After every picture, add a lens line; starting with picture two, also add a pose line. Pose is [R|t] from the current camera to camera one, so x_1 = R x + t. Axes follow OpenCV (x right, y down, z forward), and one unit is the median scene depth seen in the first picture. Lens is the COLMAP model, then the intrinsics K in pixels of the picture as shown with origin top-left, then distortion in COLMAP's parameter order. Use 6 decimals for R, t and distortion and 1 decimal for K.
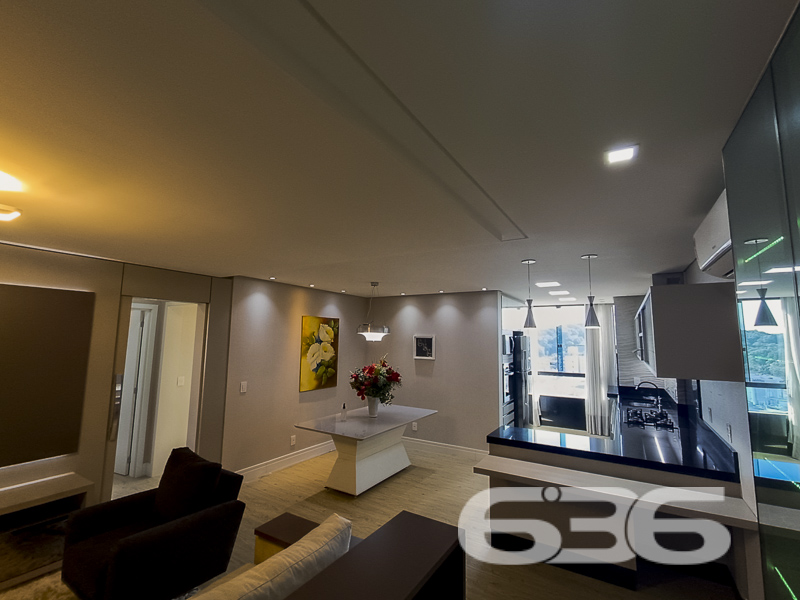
lens RADIAL K [[369.3, 0, 402.1], [0, 369.3, 297.5], [0, 0, 1]] dist [-0.010240, 0.002423]
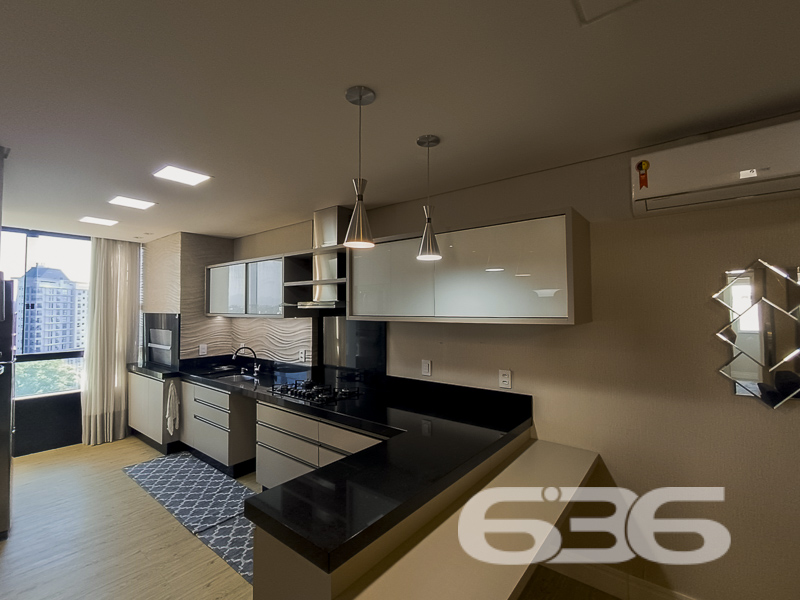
lens RADIAL K [[369.3, 0, 398.0], [0, 369.3, 301.8], [0, 0, 1]] dist [-0.010240, 0.002423]
pose [[0.135303, 0.008451, 0.990768, -0.041741], [-0.105151, 0.994439, 0.005877, 0.088092], [-0.985209, -0.104975, 0.135439, 0.532272]]
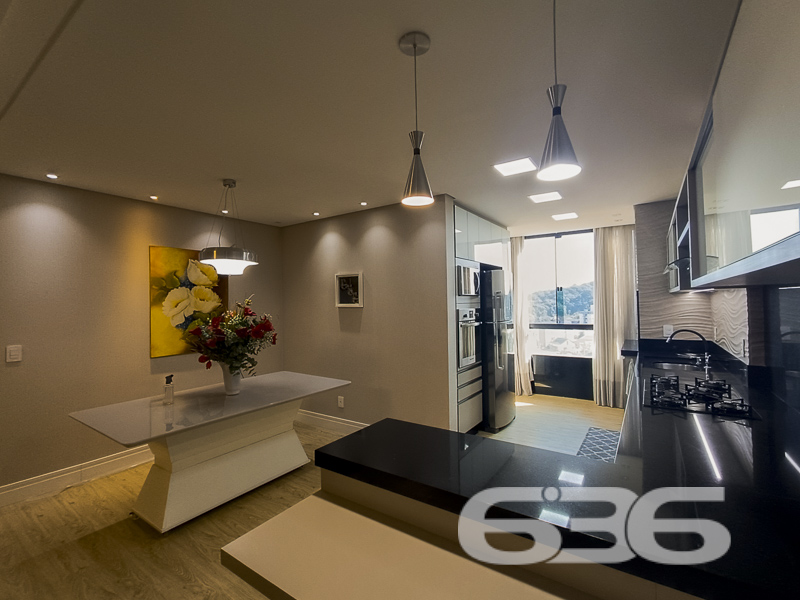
lens RADIAL K [[369.3, 0, 402.7], [0, 369.3, 293.7], [0, 0, 1]] dist [-0.010240, 0.002423]
pose [[0.998170, -0.031000, -0.051914, 0.206271], [0.035445, 0.995577, 0.087005, 0.089429], [0.048987, -0.088686, 0.994854, 0.336123]]
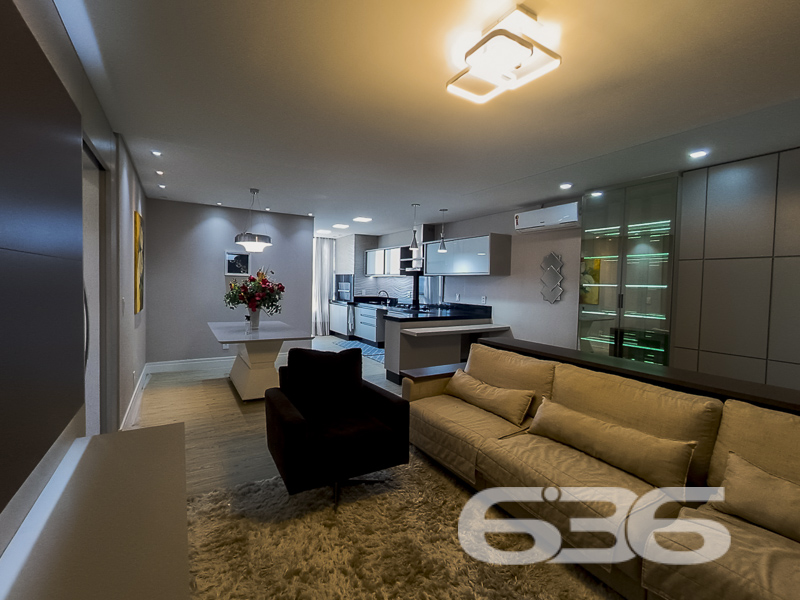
lens RADIAL K [[369.3, 0, 402.5], [0, 369.3, 297.4], [0, 0, 1]] dist [-0.010240, 0.002423]
pose [[0.459213, -0.038660, 0.887484, -0.634036], [-0.111306, 0.988675, 0.100661, 0.081206], [-0.881325, -0.145007, 0.449710, 0.184438]]
